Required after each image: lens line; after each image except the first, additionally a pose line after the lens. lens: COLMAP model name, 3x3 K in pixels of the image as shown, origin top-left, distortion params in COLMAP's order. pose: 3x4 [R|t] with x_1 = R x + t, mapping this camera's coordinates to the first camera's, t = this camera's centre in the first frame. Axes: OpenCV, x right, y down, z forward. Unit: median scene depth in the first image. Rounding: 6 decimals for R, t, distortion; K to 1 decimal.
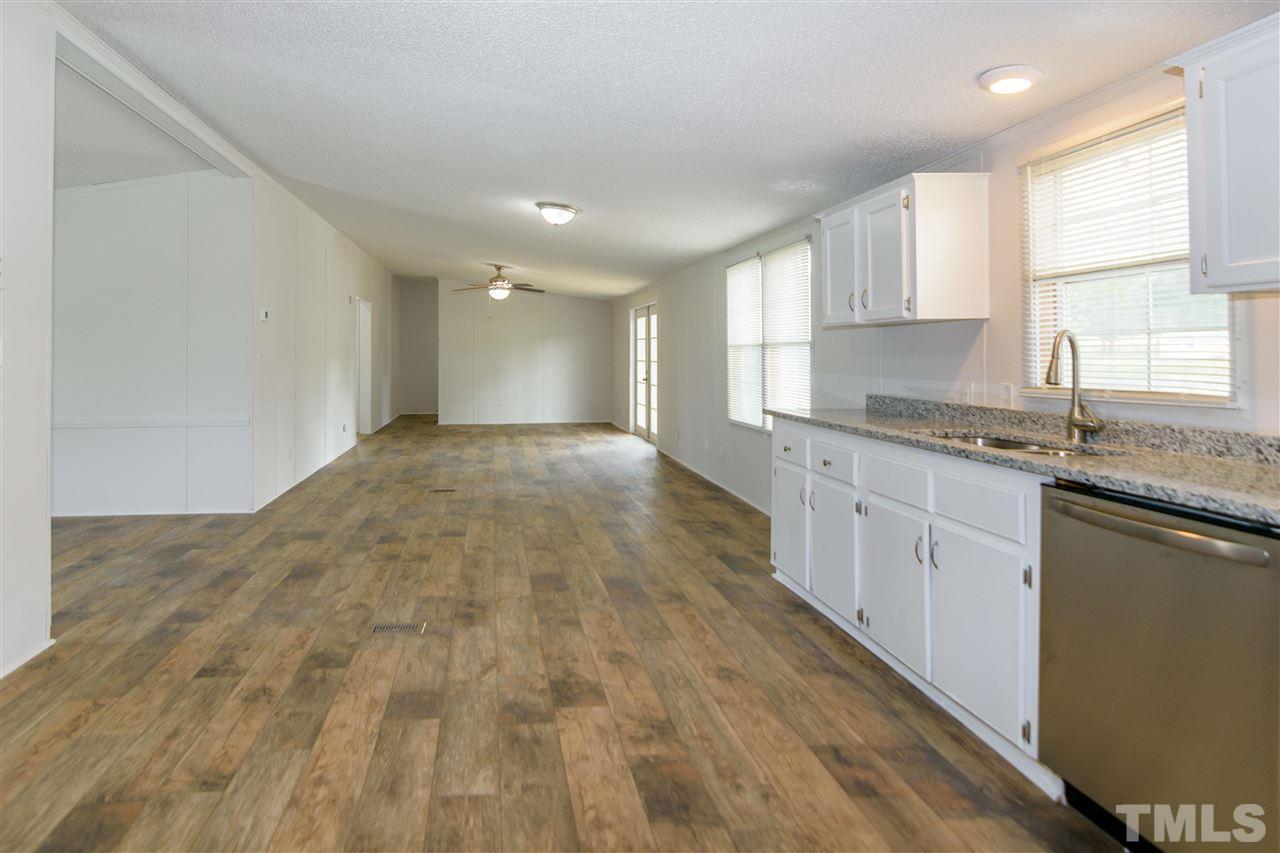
lens RADIAL K [[748.1, 0, 639.6], [0, 748.1, 344.9], [0, 0, 1]] dist [-0.000117, -0.000863]
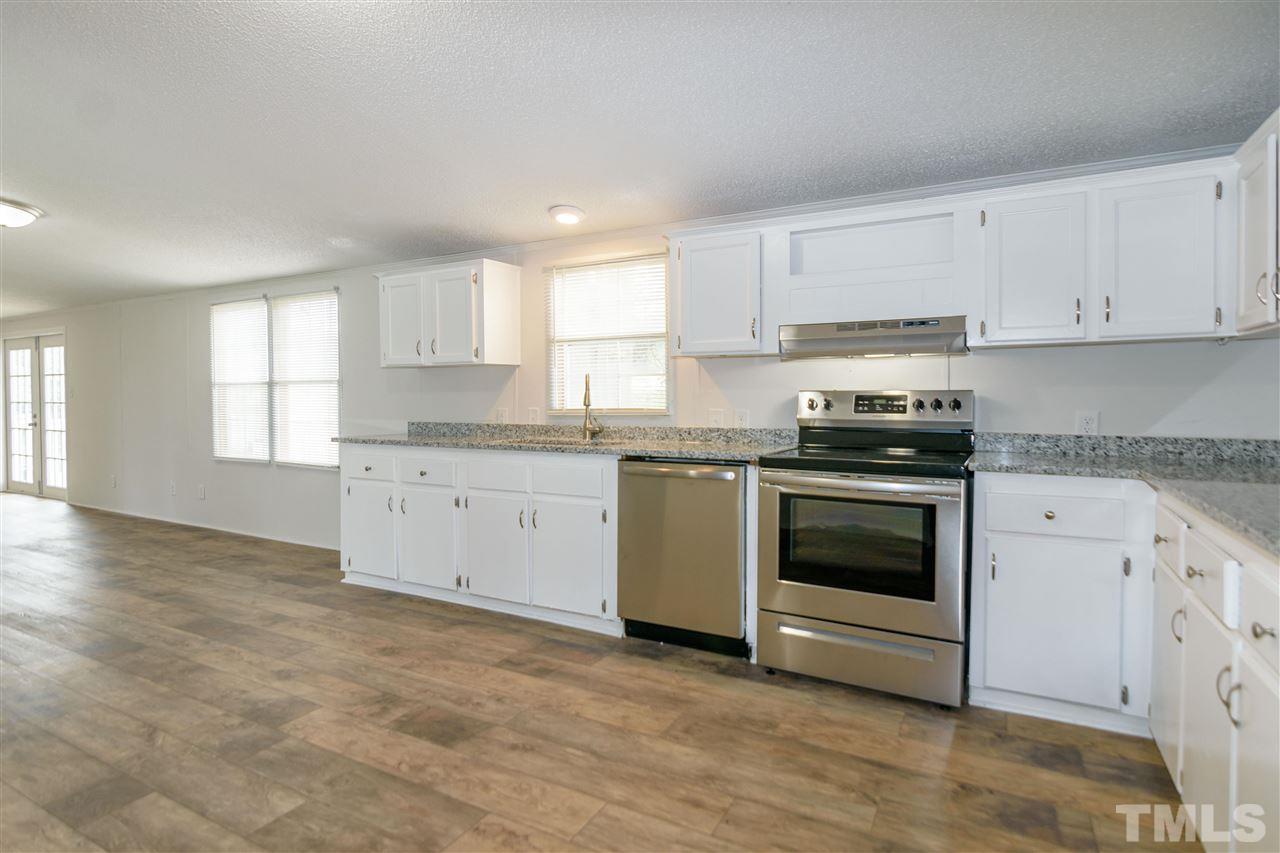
lens RADIAL K [[644.8, 0, 634.7], [0, 644.8, 412.3], [0, 0, 1]] dist [0.001850, 0.000963]
pose [[0.553145, -0.019700, 0.832852, -0.551696], [-0.004661, 0.999632, 0.026740, 0.026721], [-0.833072, -0.018673, 0.552850, 0.107906]]
